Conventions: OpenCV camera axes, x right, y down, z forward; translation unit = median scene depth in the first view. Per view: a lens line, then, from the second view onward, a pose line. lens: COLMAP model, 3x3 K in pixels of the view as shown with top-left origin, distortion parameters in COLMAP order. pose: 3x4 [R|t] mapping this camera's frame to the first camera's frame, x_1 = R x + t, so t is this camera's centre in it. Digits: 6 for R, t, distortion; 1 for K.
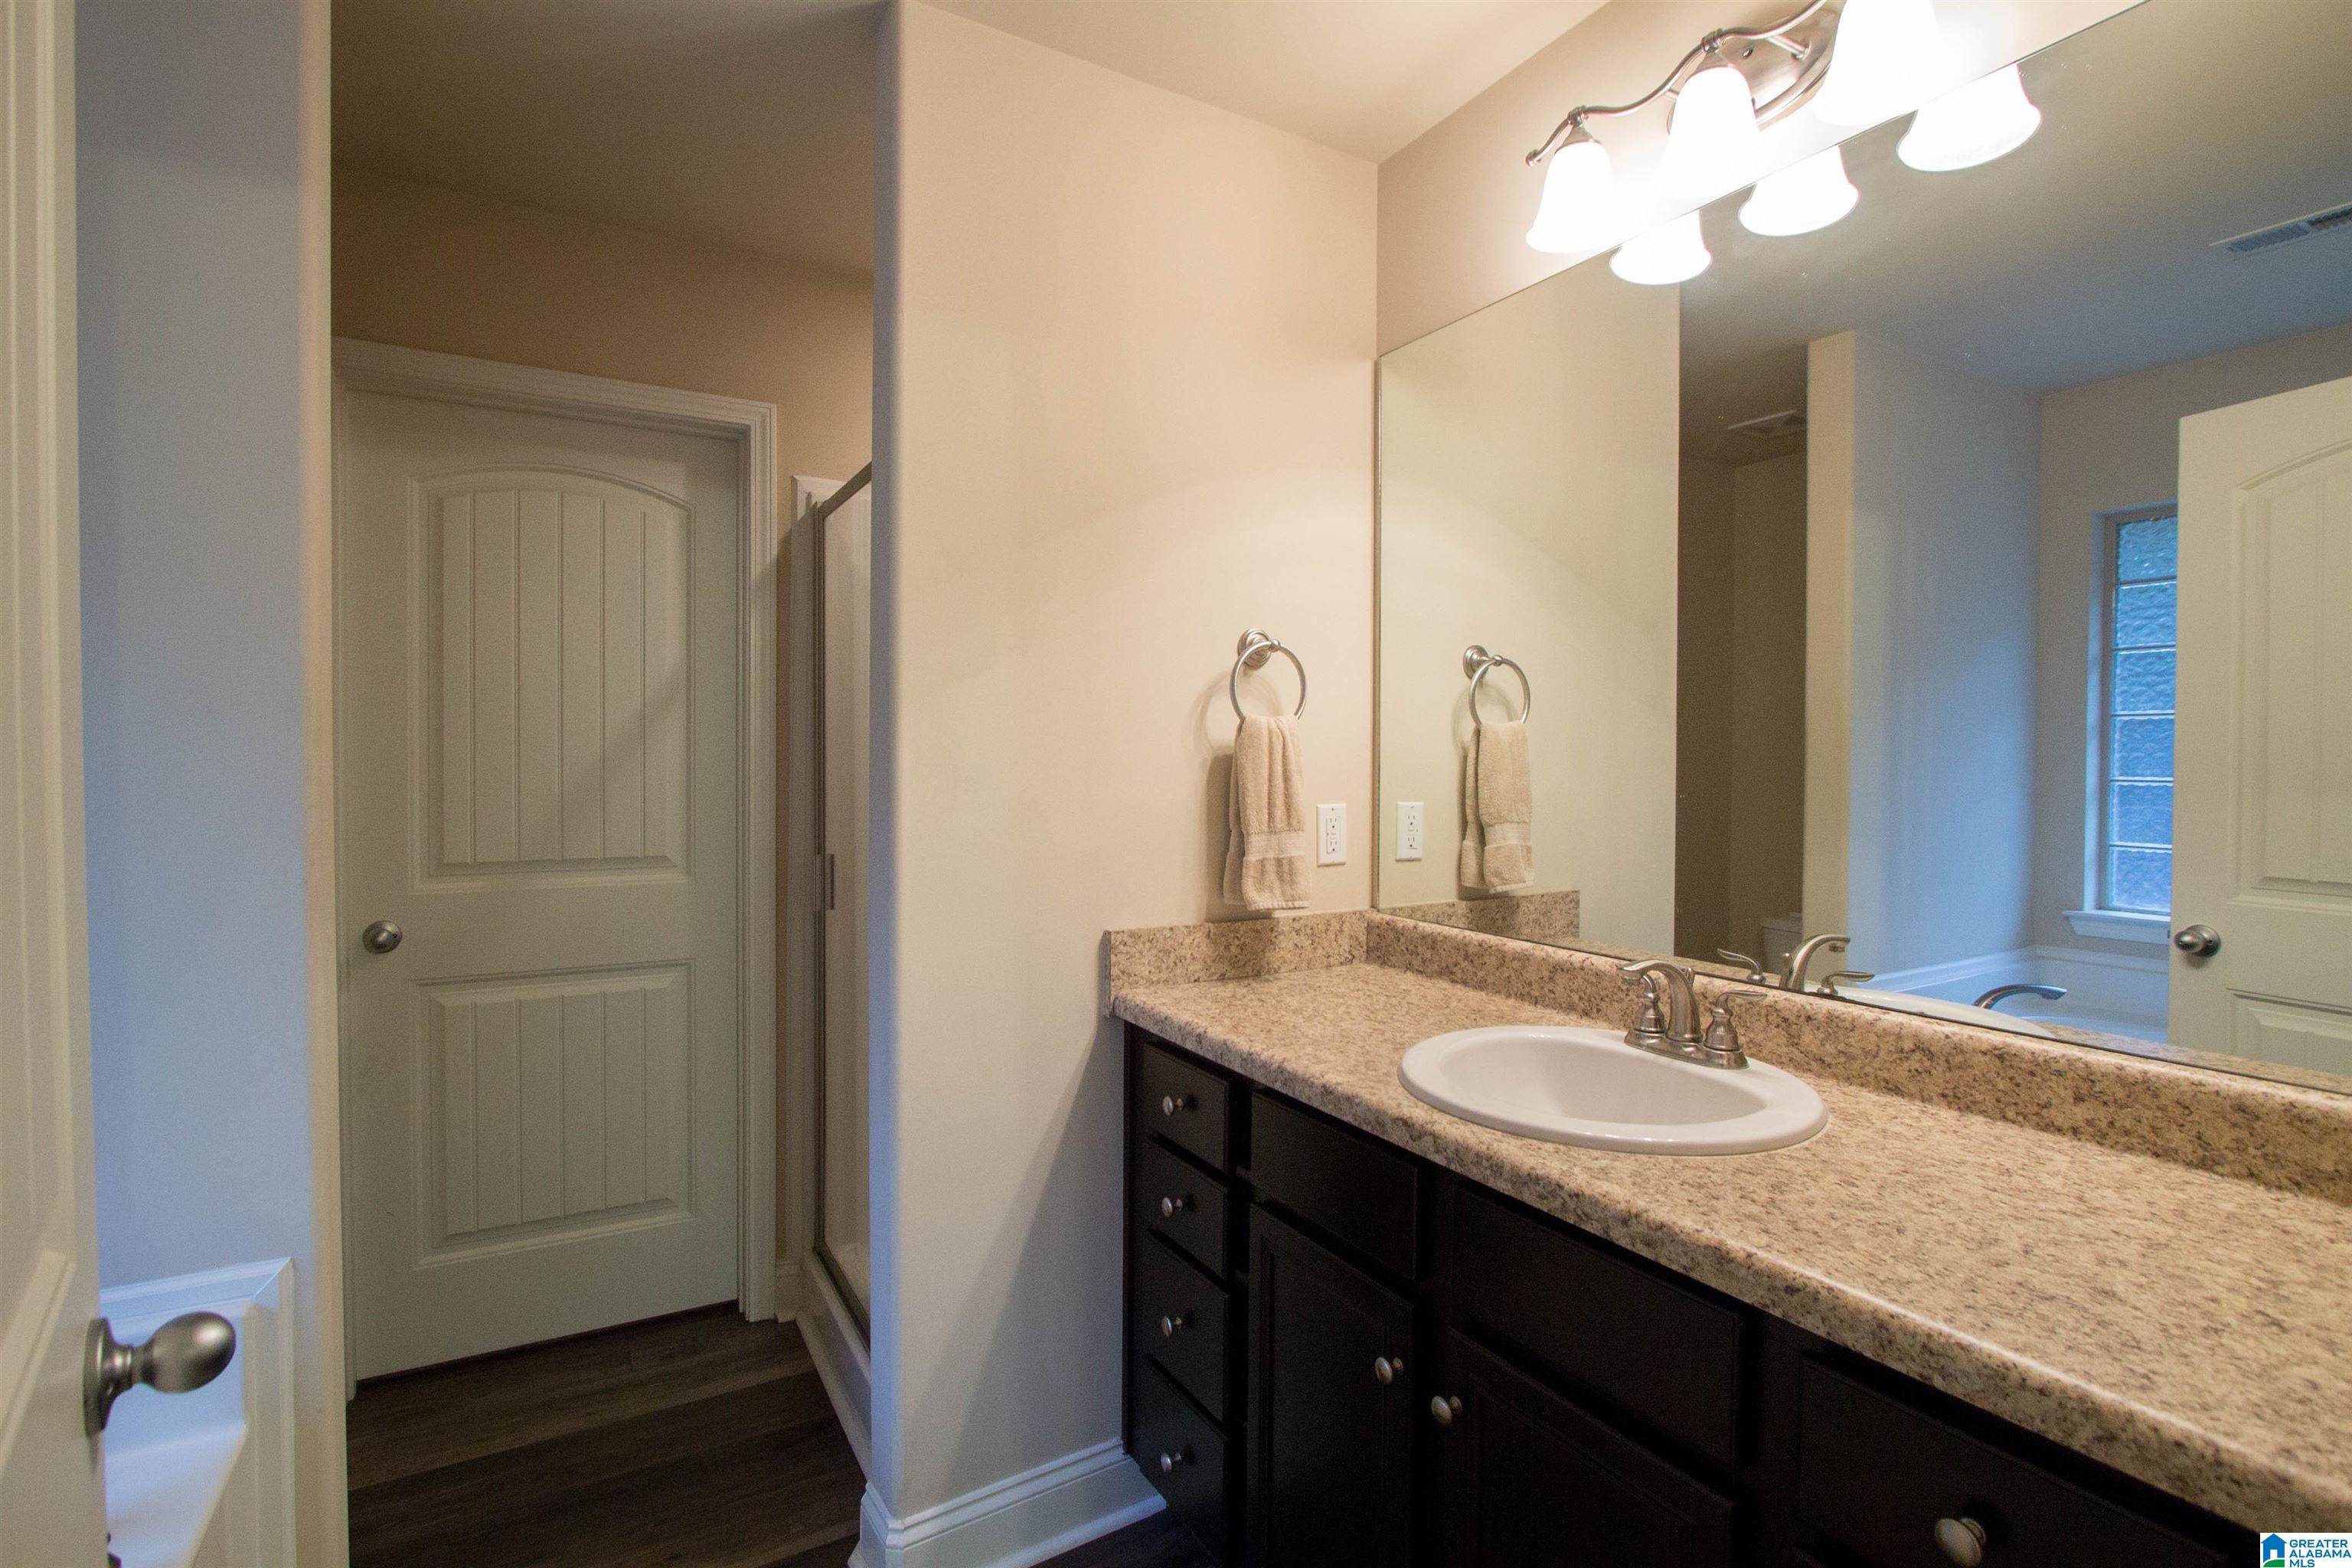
lens RADIAL K [[1096.0, 0, 1170.0], [0, 1096.0, 772.2], [0, 0, 1]] dist [-0.015890, 0.000748]
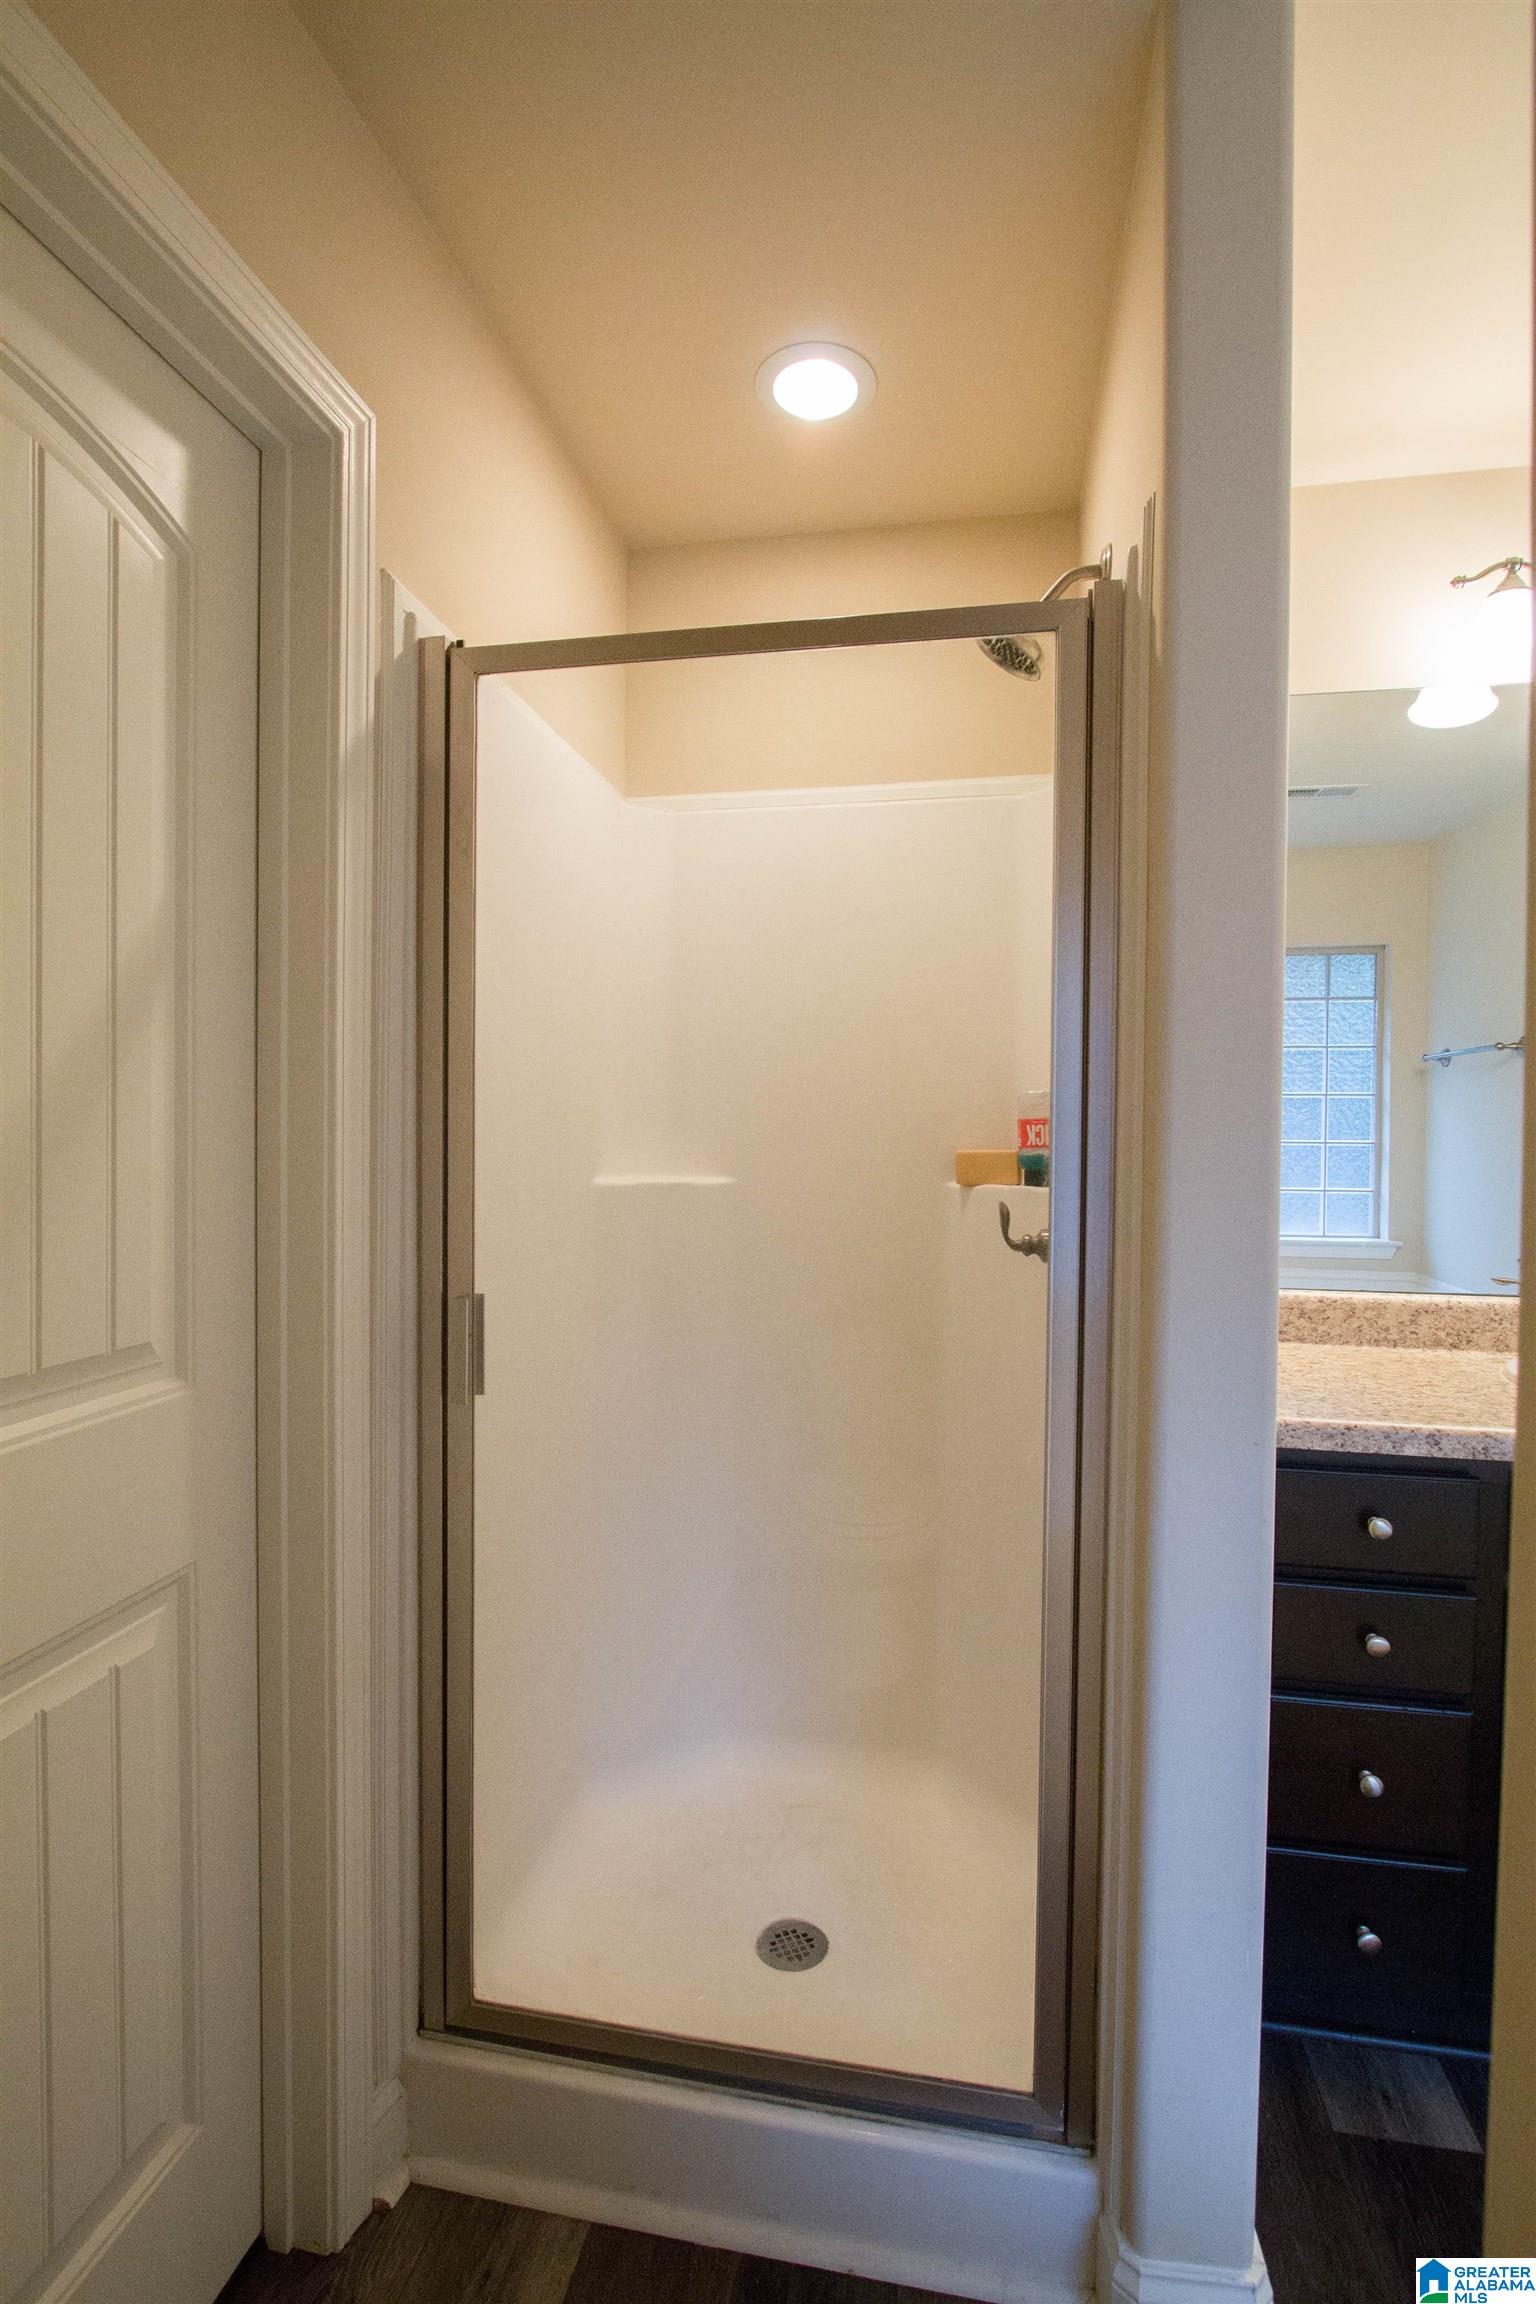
lens RADIAL K [[1073.6, 0, 768.0], [0, 1073.6, 1152.0], [0, 0, 1]] dist [-0.015890, 0.000748]
pose [[0.648775, -0.014960, 0.760833, -1.136009], [0.006864, 0.999881, 0.013807, -0.005351], [-0.760949, -0.003736, 0.648801, 0.991799]]
